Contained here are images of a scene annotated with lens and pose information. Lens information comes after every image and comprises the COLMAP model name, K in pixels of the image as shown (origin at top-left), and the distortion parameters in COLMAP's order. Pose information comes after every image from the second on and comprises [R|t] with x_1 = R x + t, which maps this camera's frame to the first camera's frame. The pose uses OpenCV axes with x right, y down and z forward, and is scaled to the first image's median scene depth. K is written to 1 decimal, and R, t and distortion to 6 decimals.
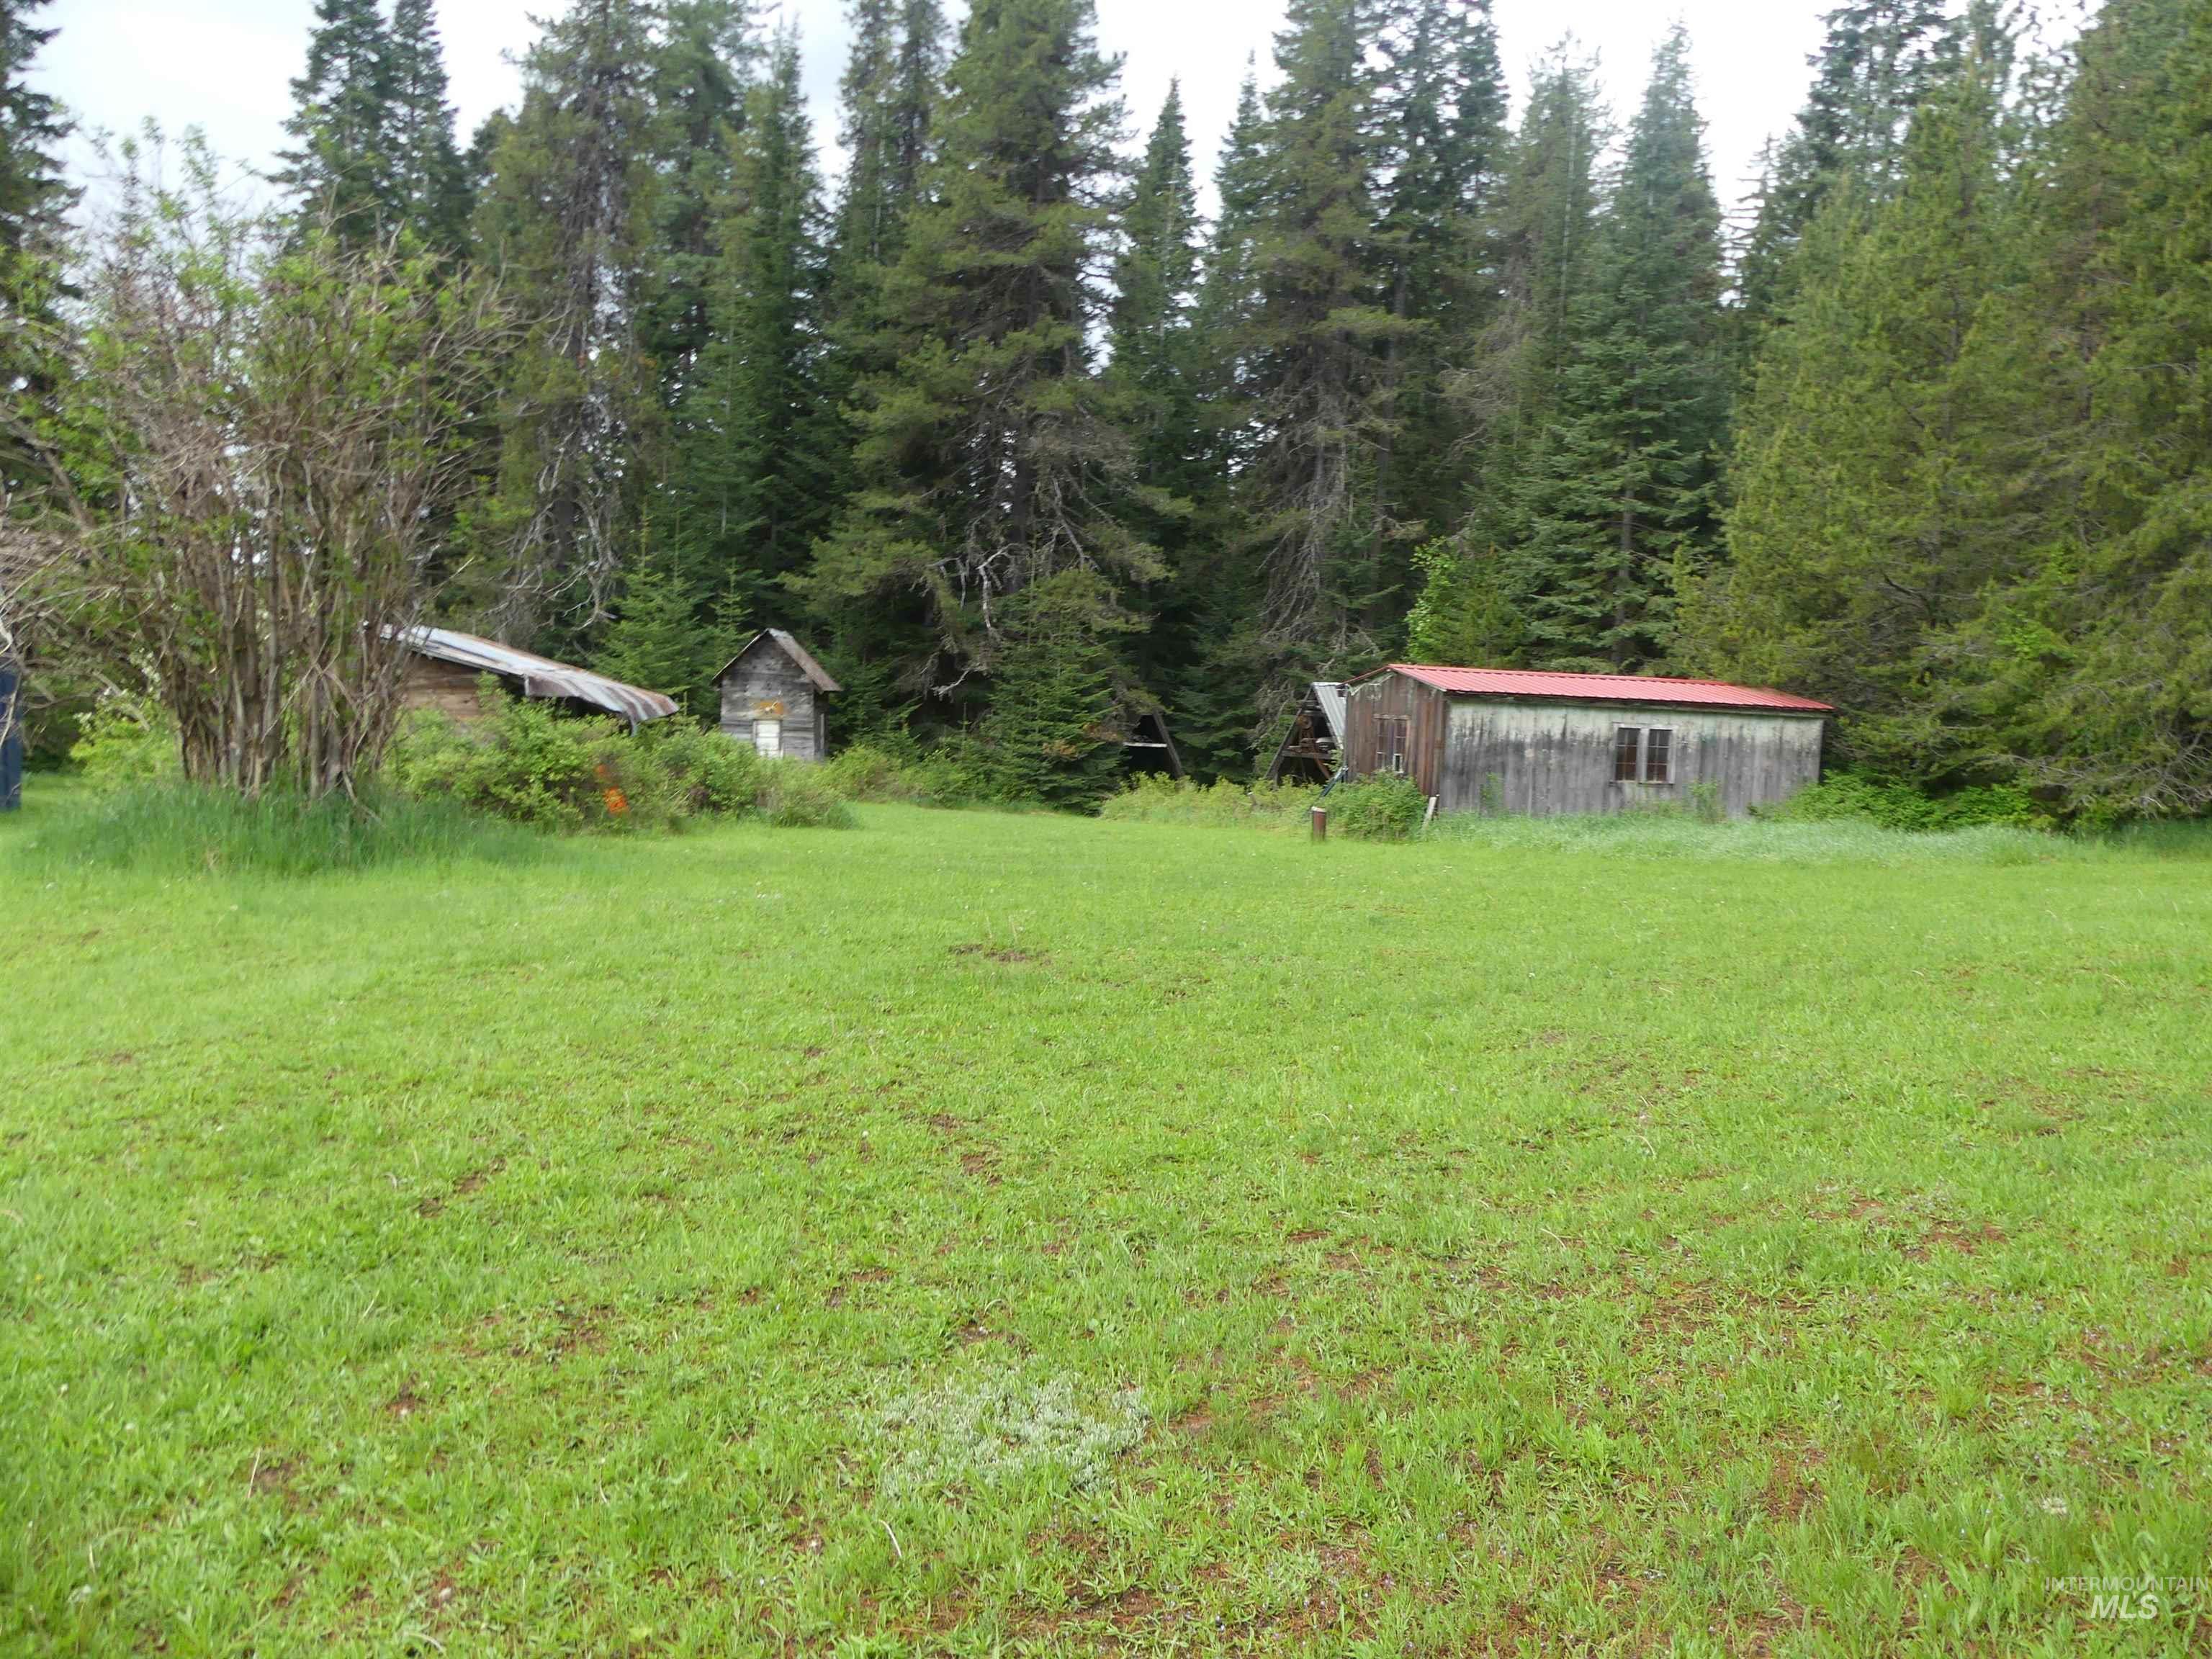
lens RADIAL K [[1624.0, 0, 1098.1], [0, 1624.0, 813.7], [0, 0, 1]] dist [-0.018819, 0.005831]
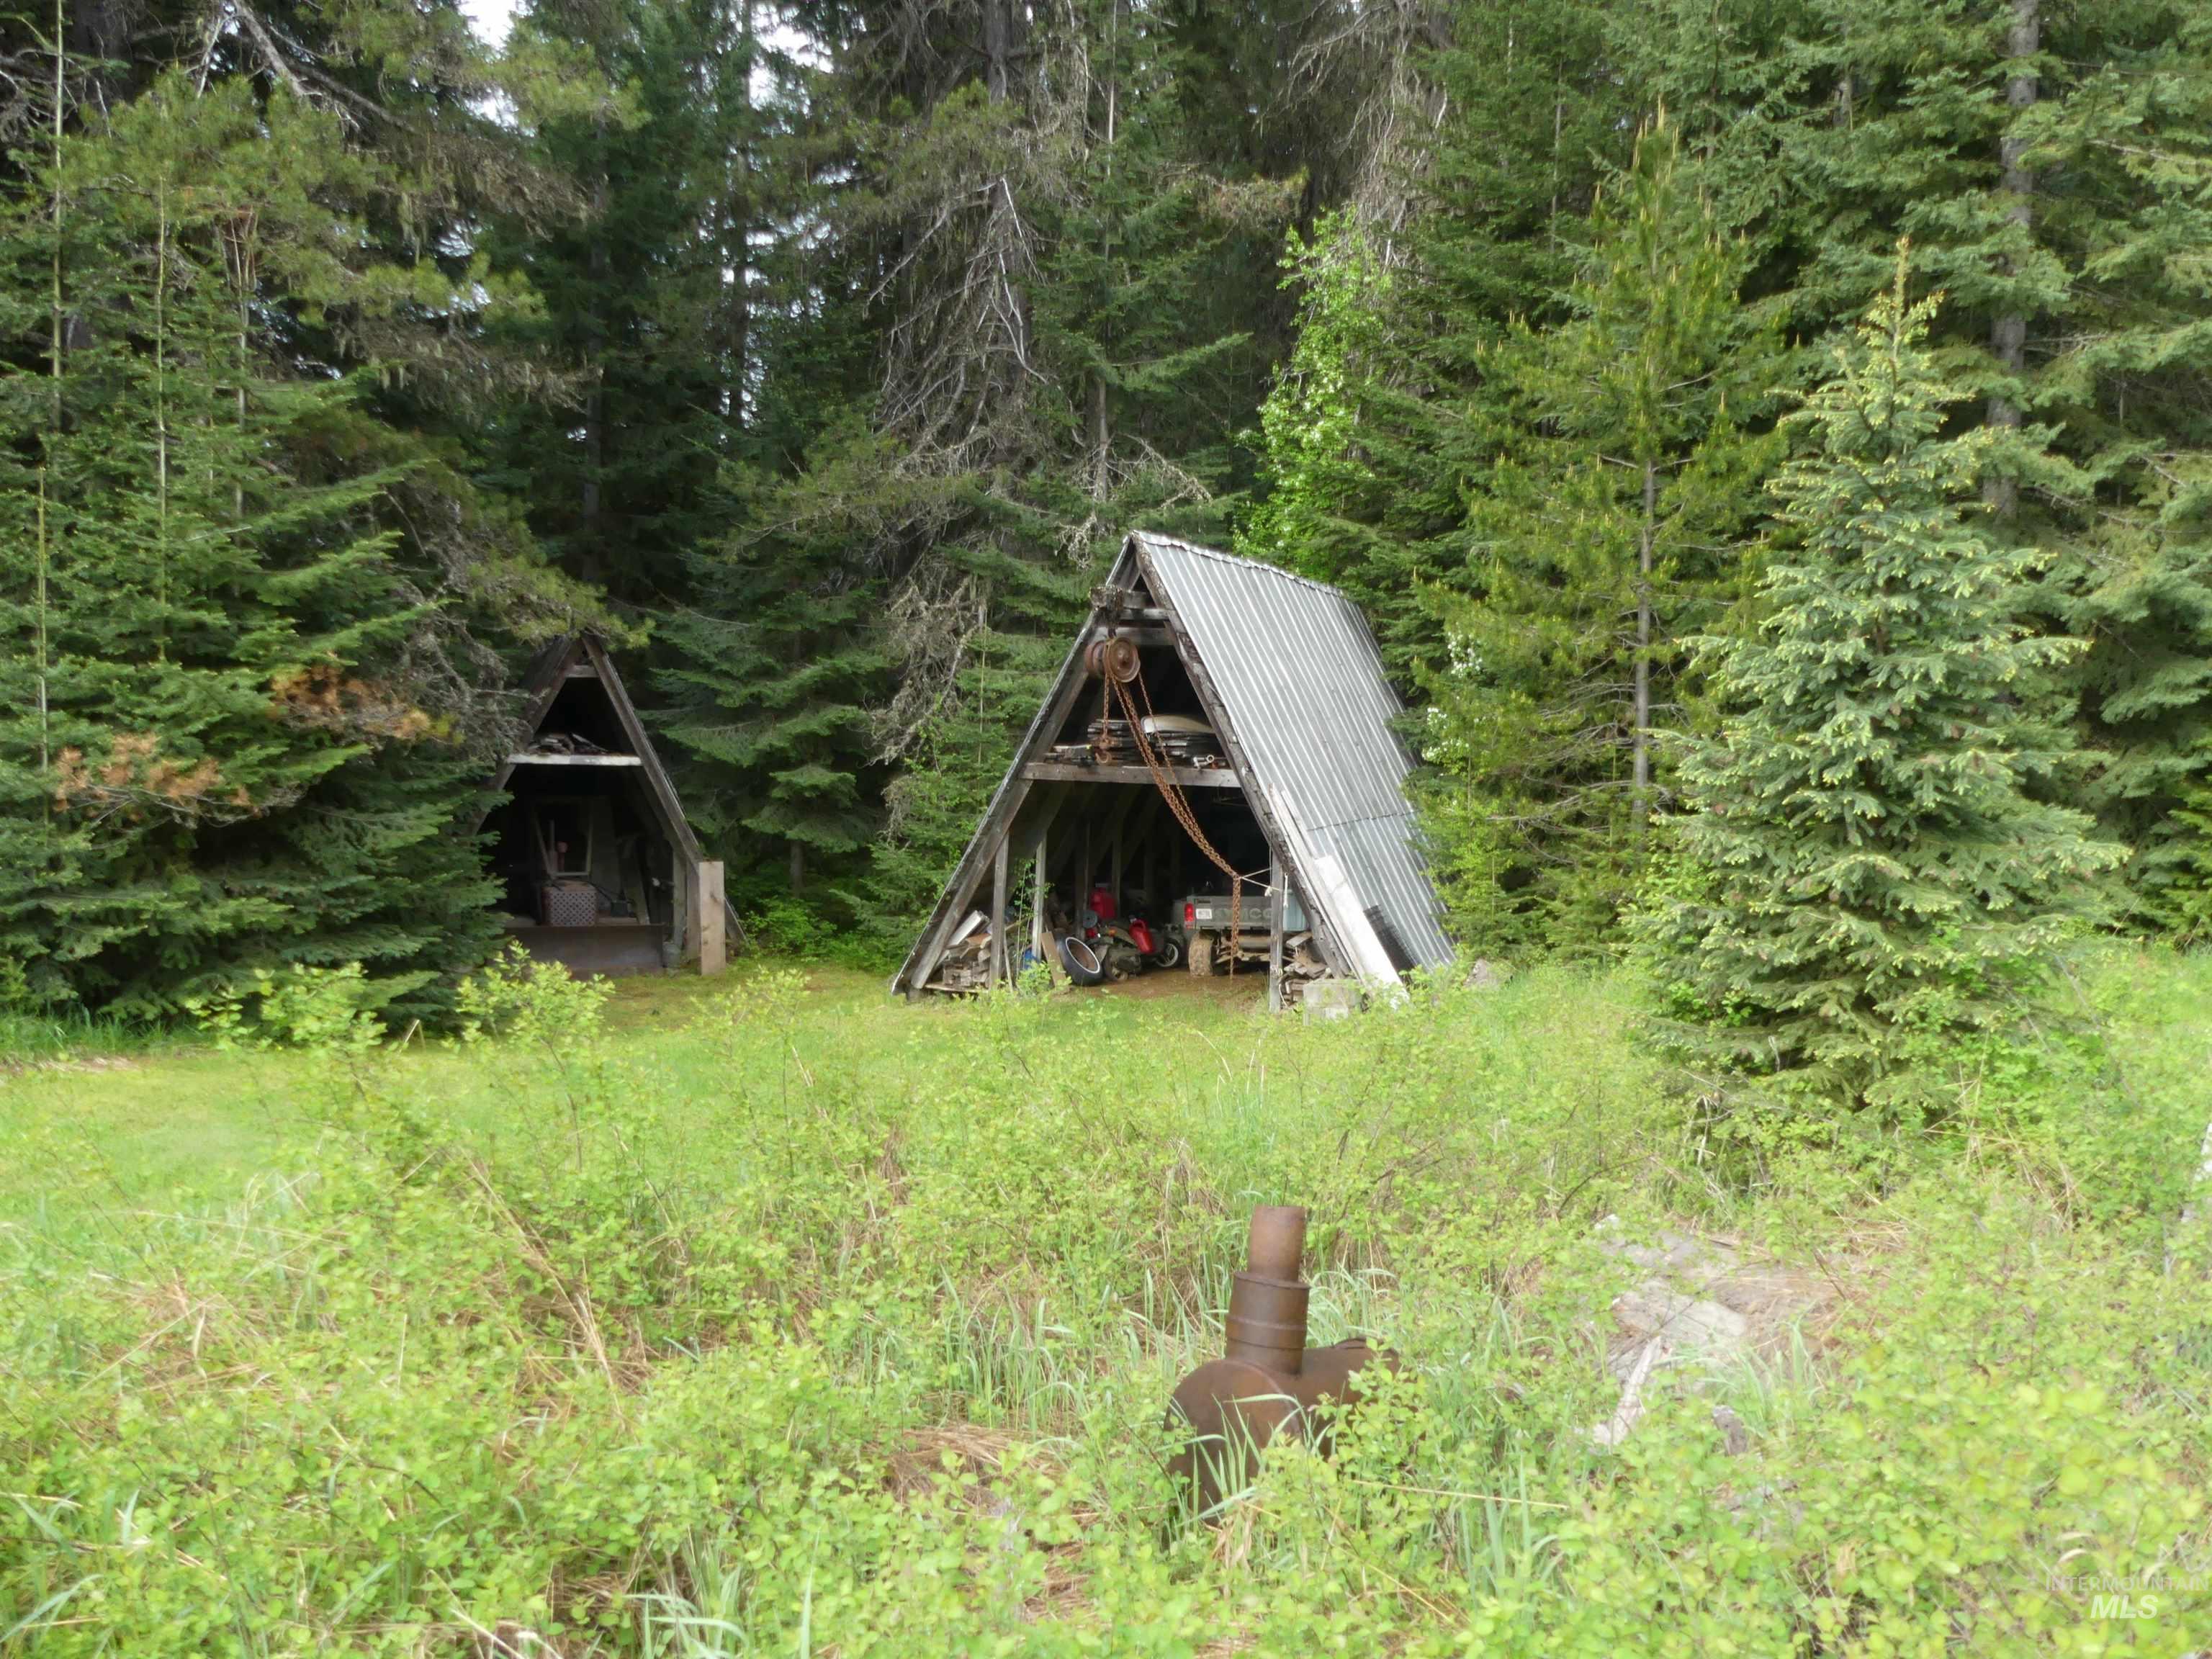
lens RADIAL K [[1624.0, 0, 1101.8], [0, 1624.0, 835.2], [0, 0, 1]] dist [-0.018819, 0.005831]
pose [[0.952704, -0.041528, 0.301048, 0.031119], [0.042862, 0.999079, 0.002176, -0.022327], [-0.300861, 0.010831, 0.953607, 0.636756]]
